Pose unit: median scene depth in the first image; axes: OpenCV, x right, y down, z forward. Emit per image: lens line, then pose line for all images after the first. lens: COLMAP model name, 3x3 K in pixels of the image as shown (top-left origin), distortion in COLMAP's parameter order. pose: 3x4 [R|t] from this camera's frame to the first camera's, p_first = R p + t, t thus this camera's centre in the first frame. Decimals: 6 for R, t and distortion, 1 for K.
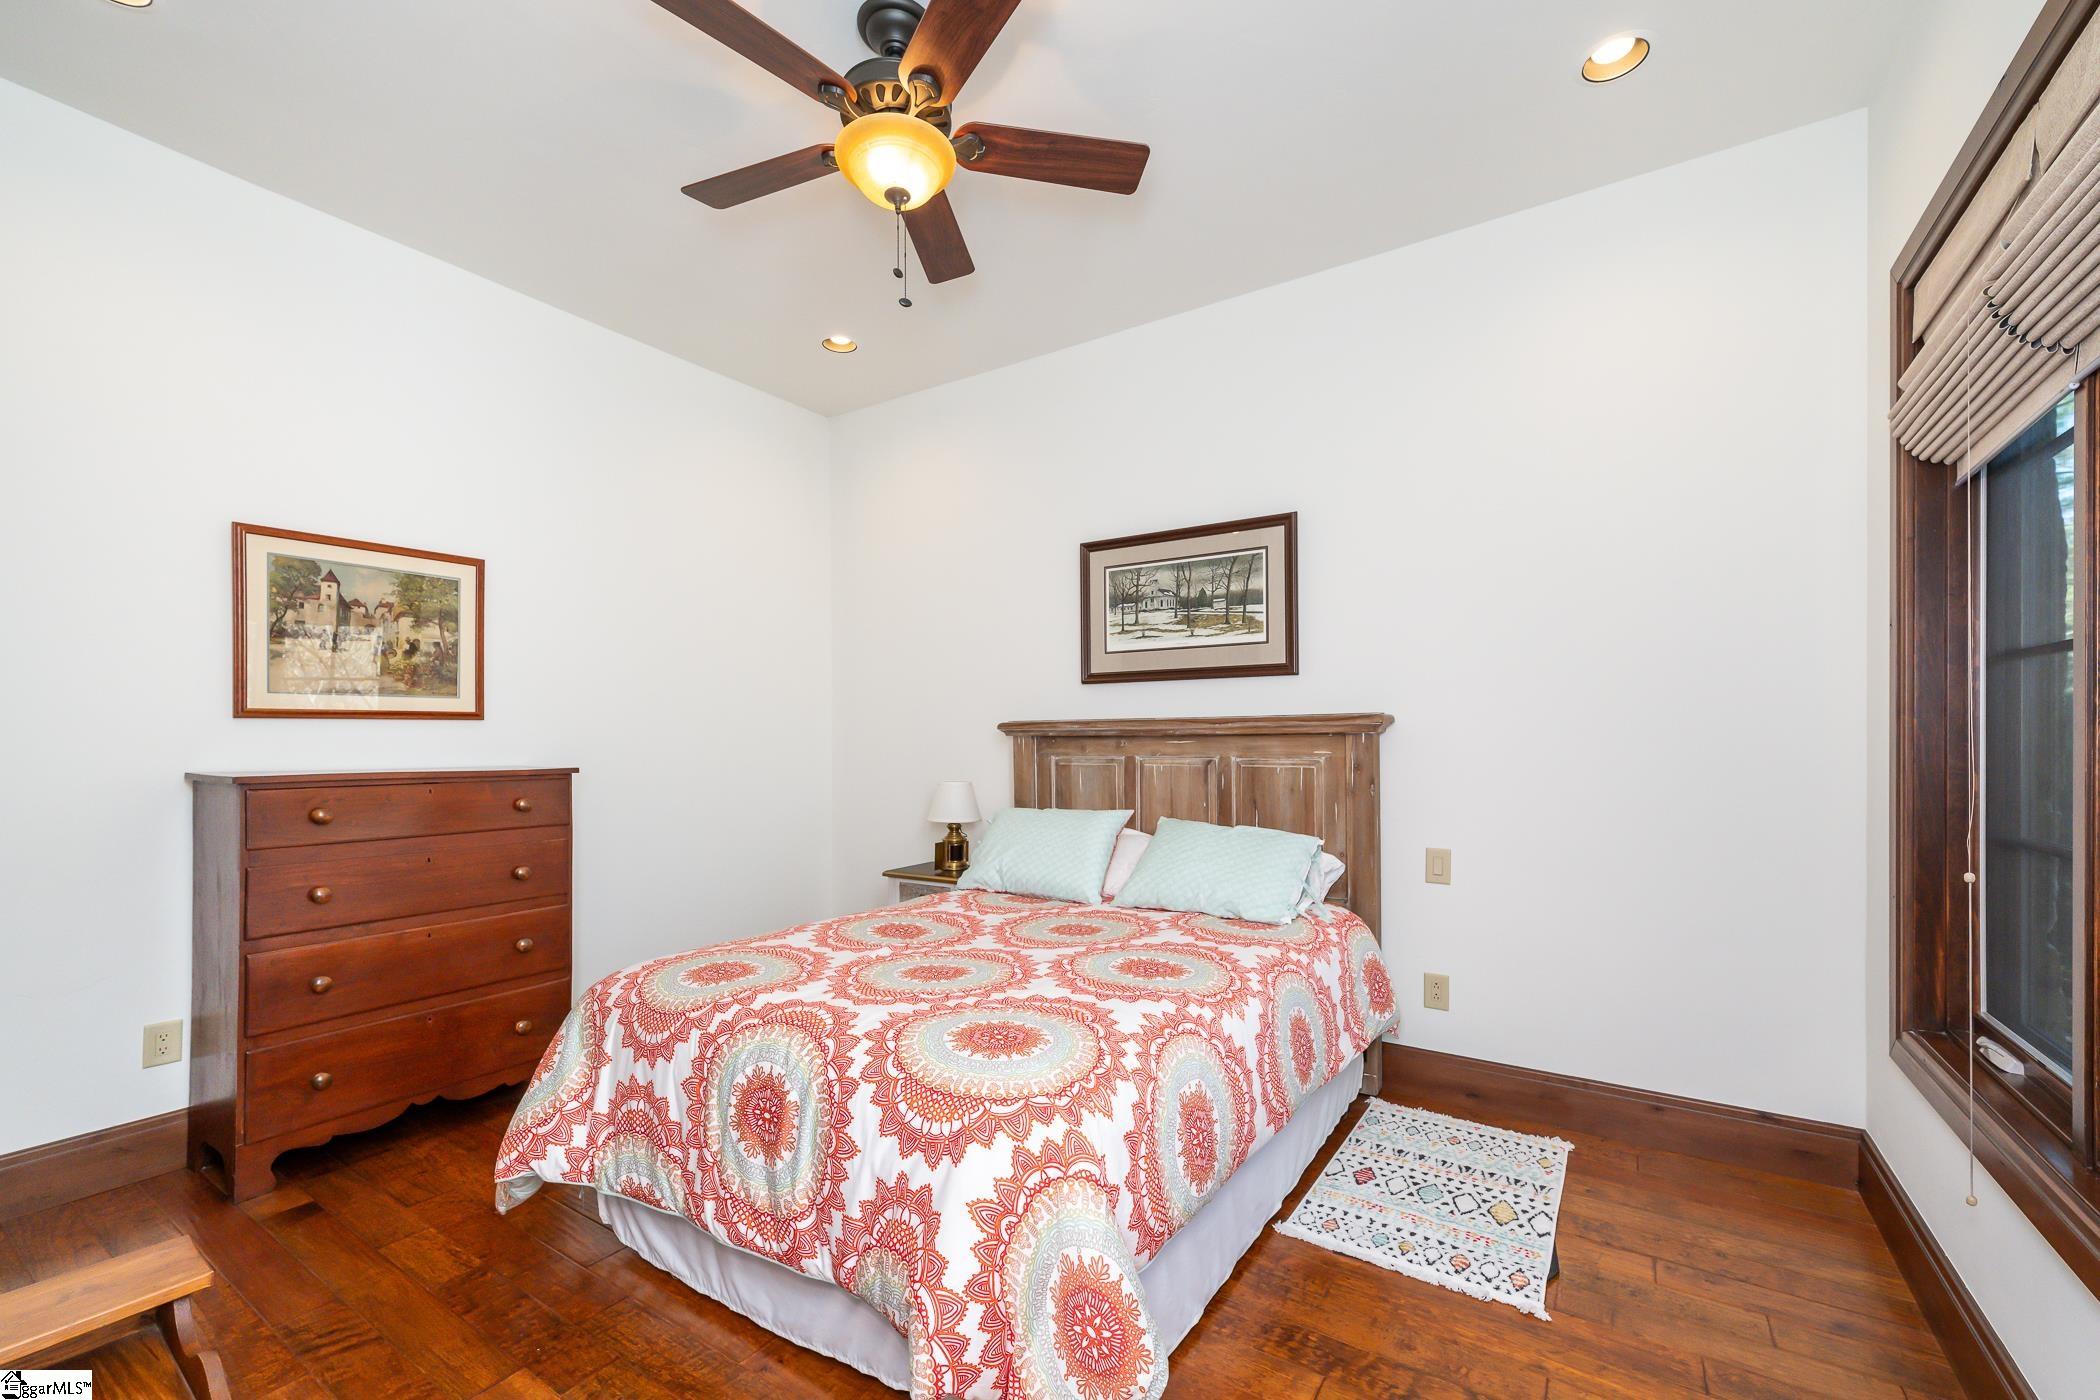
lens RADIAL K [[864.4, 0, 1046.5], [0, 864.4, 734.7], [0, 0, 1]] dist [-0.003080, -0.000321]
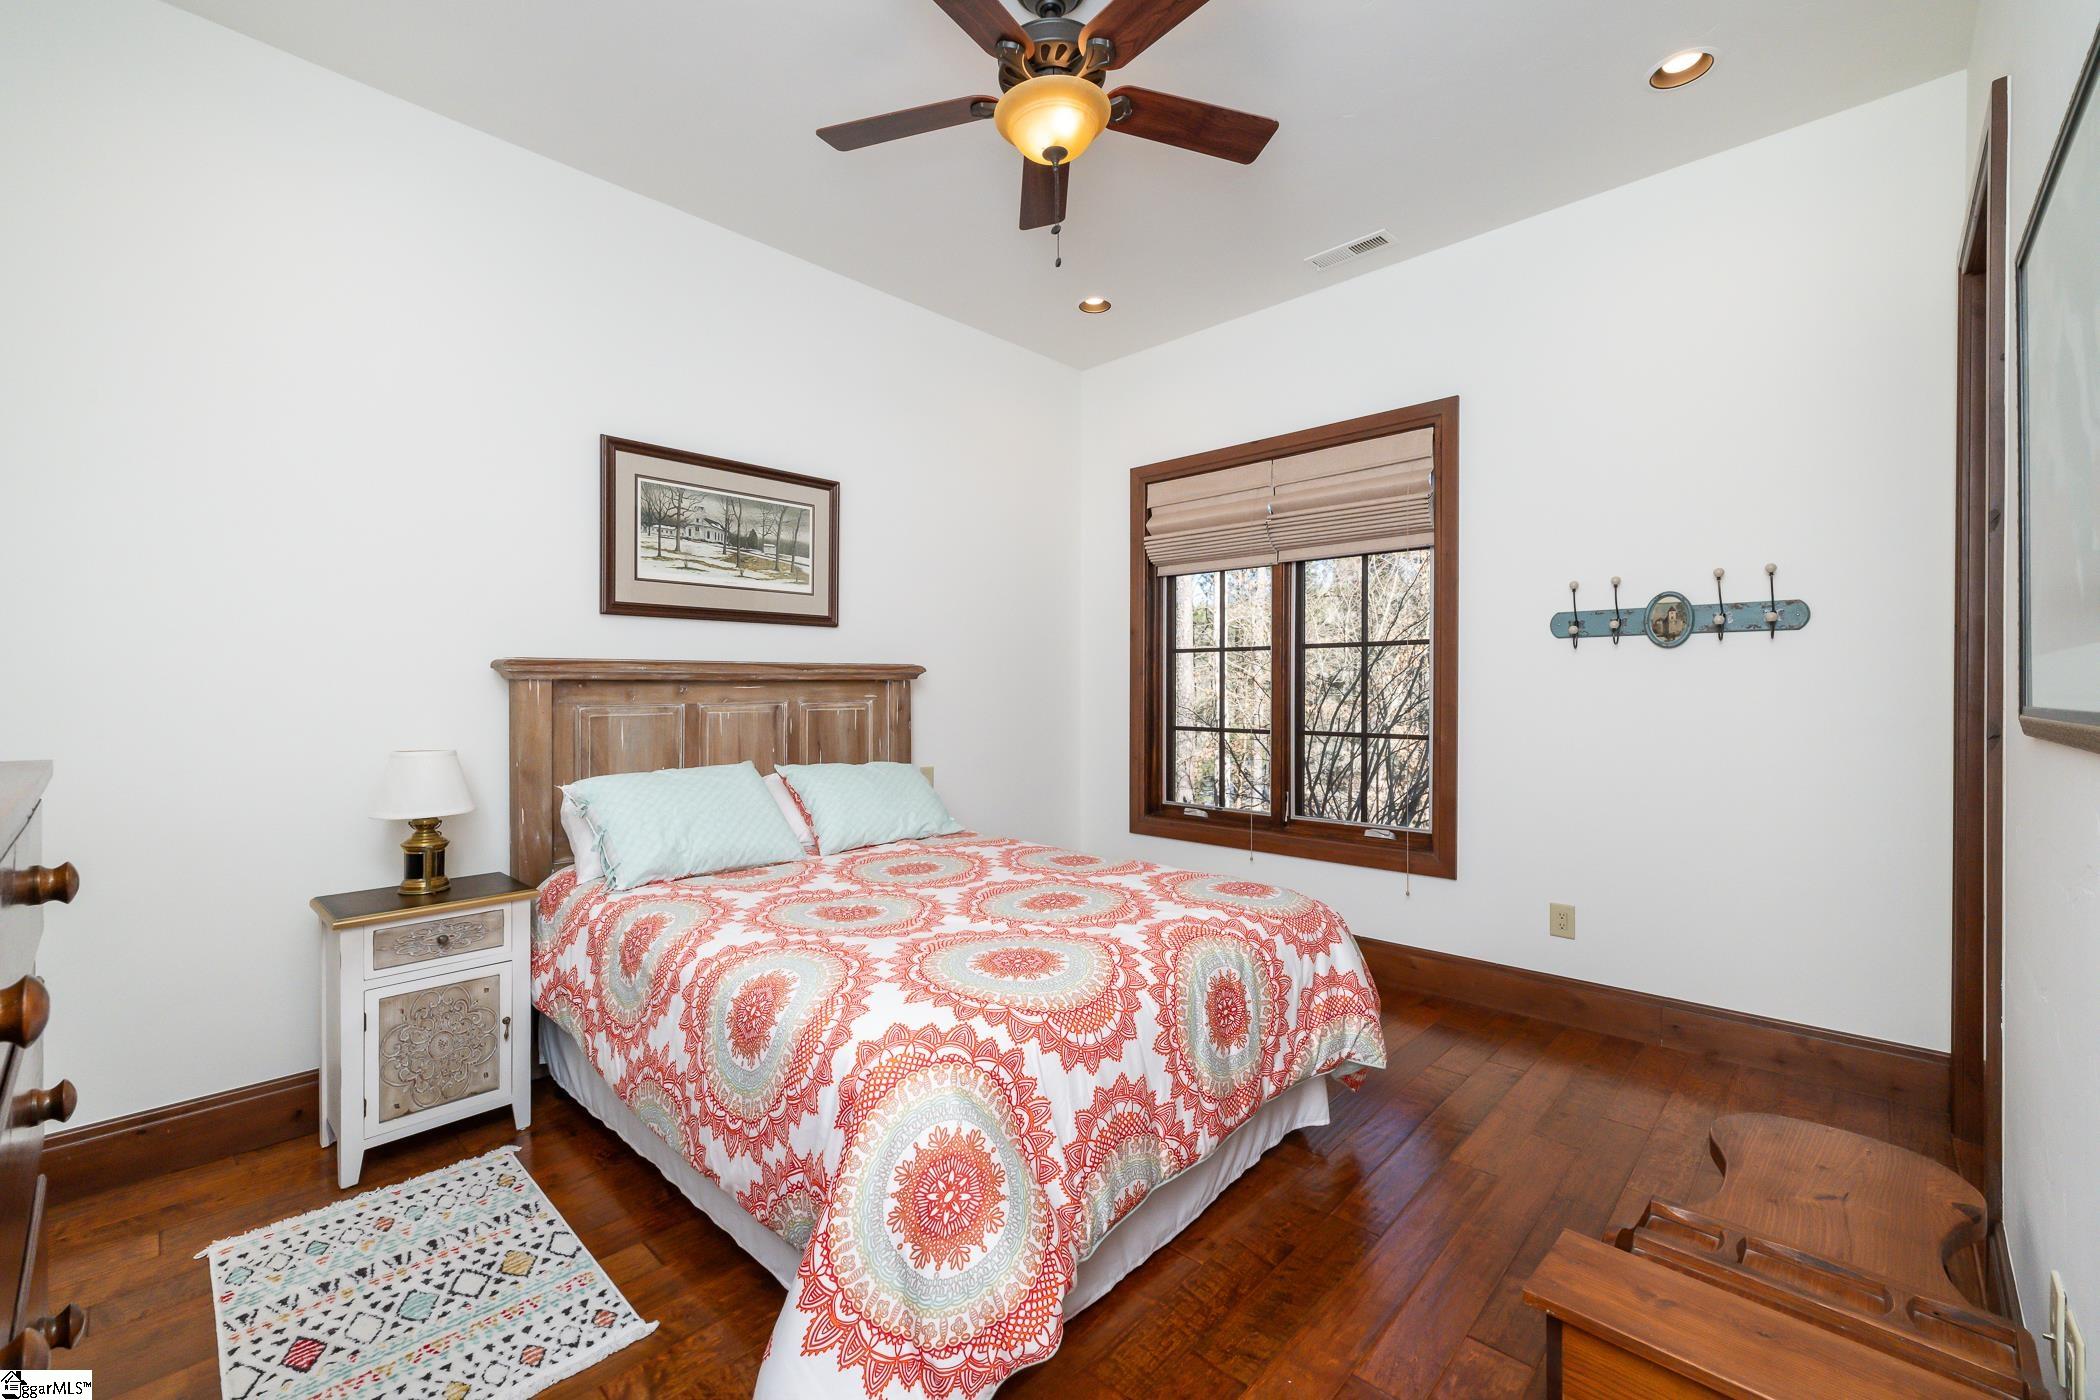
lens RADIAL K [[864.4, 0, 1052.4], [0, 864.4, 690.1], [0, 0, 1]] dist [-0.003080, -0.000321]
pose [[0.173454, -0.000319, 0.984842, -0.733096], [-0.003352, 0.999994, 0.000914, 0.009429], [-0.984836, -0.003459, 0.173451, 0.510741]]
